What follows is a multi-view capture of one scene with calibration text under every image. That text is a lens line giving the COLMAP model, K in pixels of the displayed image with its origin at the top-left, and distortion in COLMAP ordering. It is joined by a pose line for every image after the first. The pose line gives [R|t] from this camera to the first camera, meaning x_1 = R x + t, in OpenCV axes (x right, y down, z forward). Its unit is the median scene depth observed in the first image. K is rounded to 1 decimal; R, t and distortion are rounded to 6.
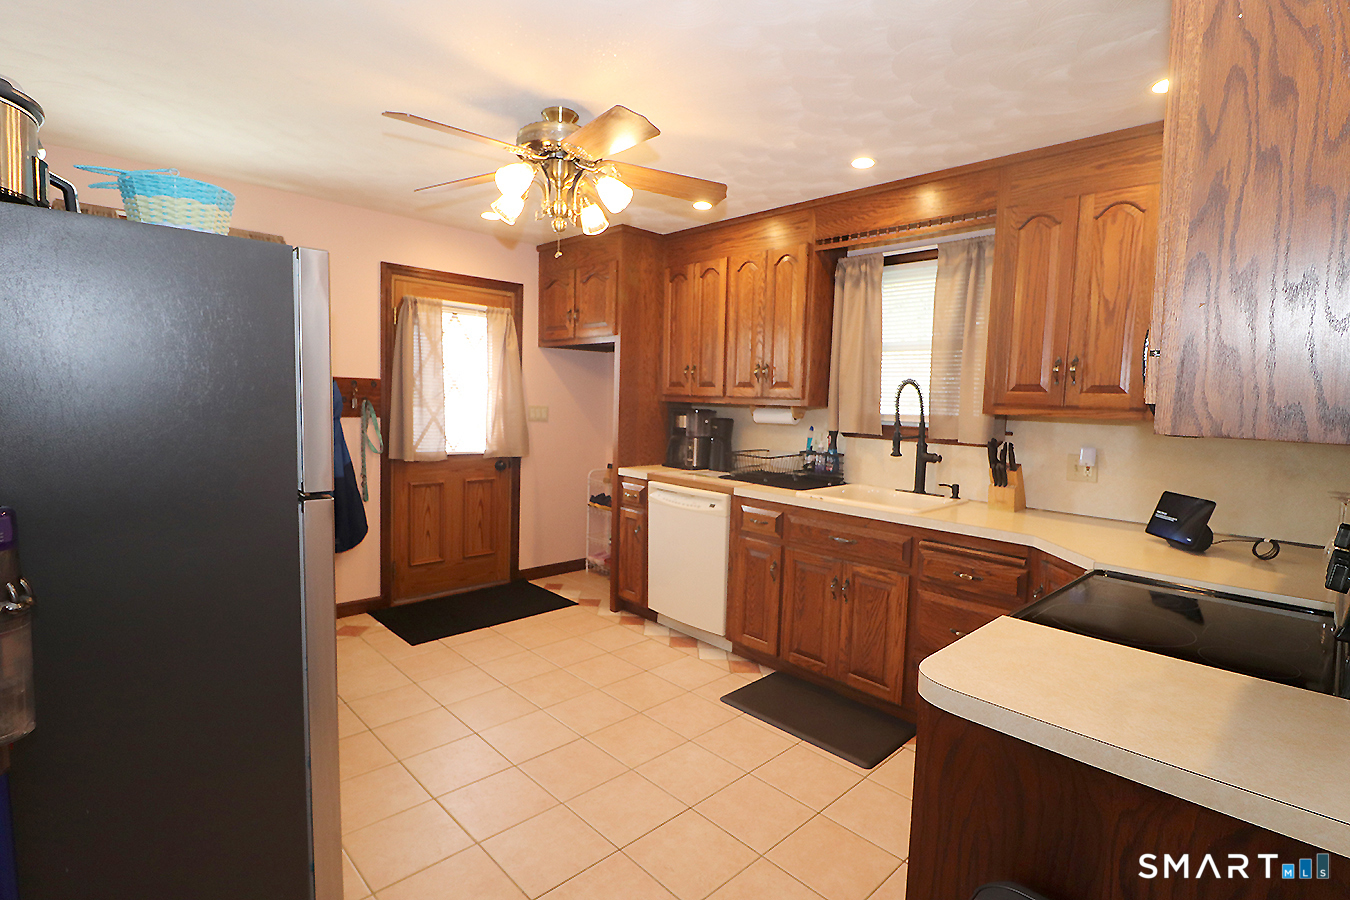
lens RADIAL K [[655.6, 0, 675.0], [0, 655.6, 450.0], [0, 0, 1]] dist [-0.017987, -0.000071]
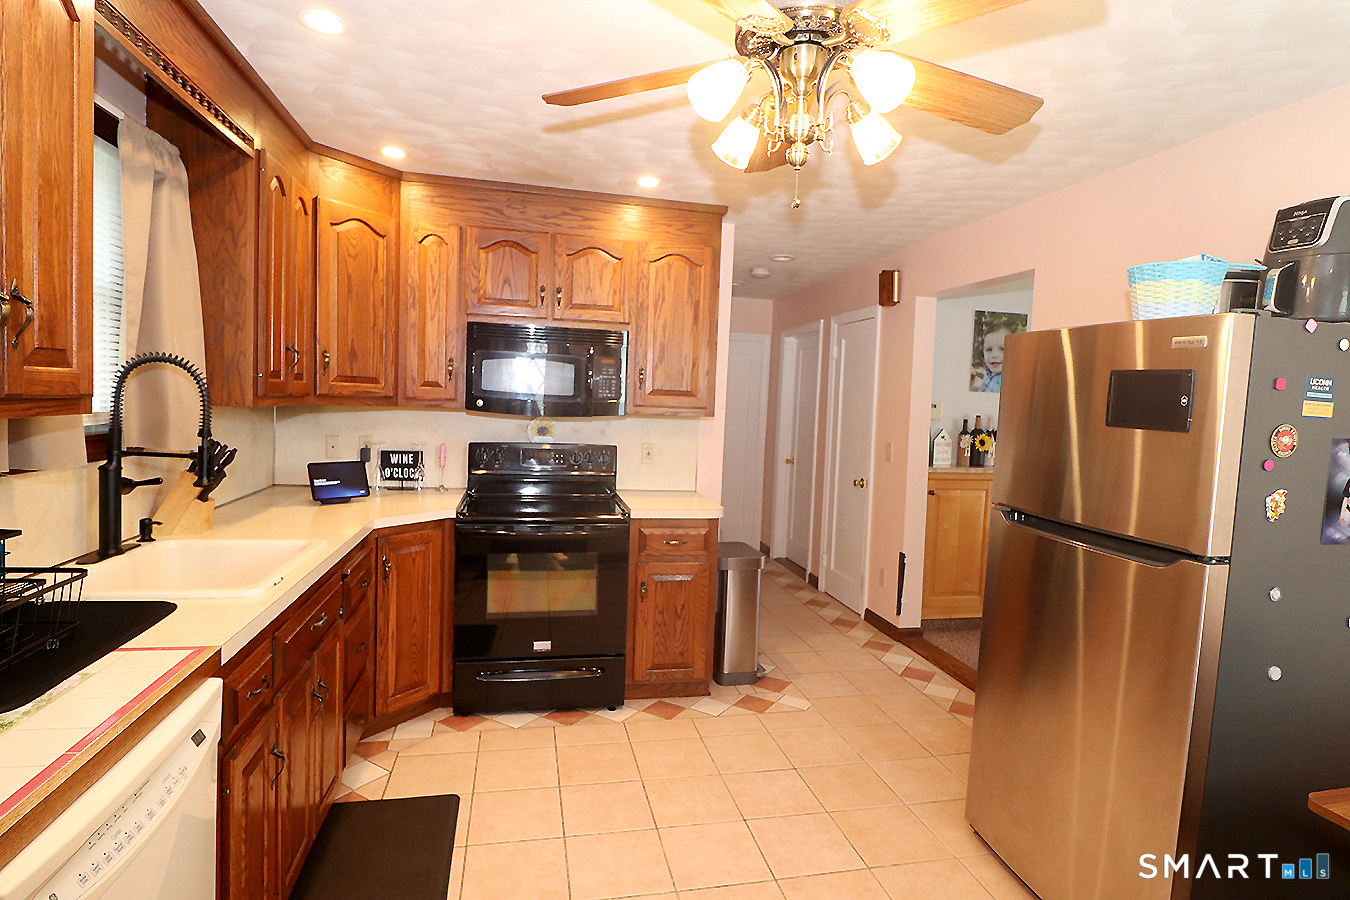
lens RADIAL K [[711.3, 0, 671.1], [0, 711.3, 446.4], [0, 0, 1]] dist [0.000639, -0.013002]
pose [[-0.837866, -0.100820, 0.536485, -0.352196], [-0.021621, 0.988154, 0.151934, -0.129144], [-0.545448, 0.115701, -0.830120, 1.246729]]
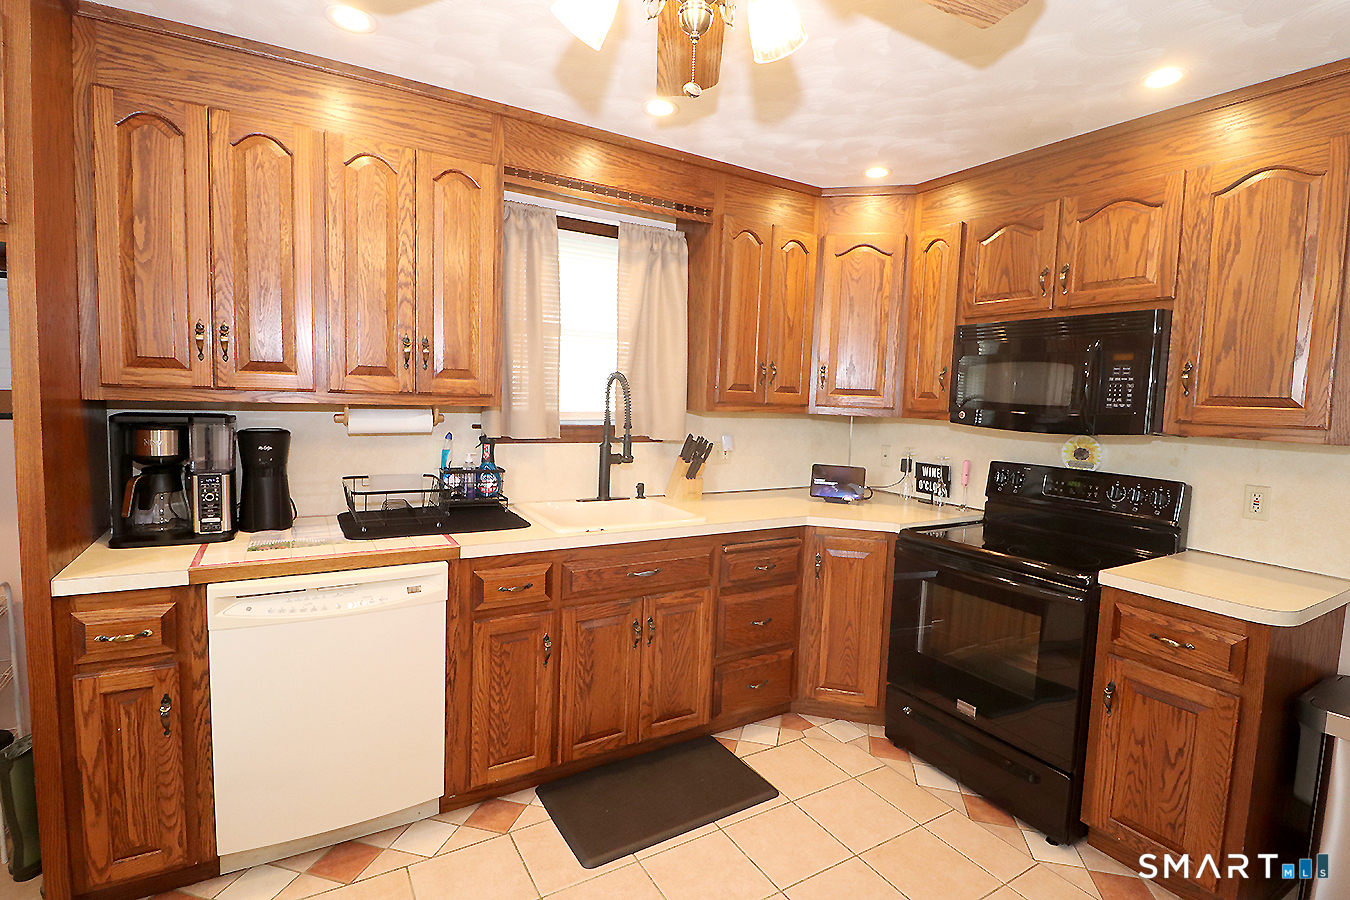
lens RADIAL K [[627.9, 0, 683.0], [0, 627.9, 447.7], [0, 0, 1]] dist [-0.001058, -0.012794]
pose [[0.223761, -0.104830, 0.968990, -0.434605], [0.050092, 0.994122, 0.095982, -0.082760], [-0.973356, 0.027061, 0.227697, 0.704920]]
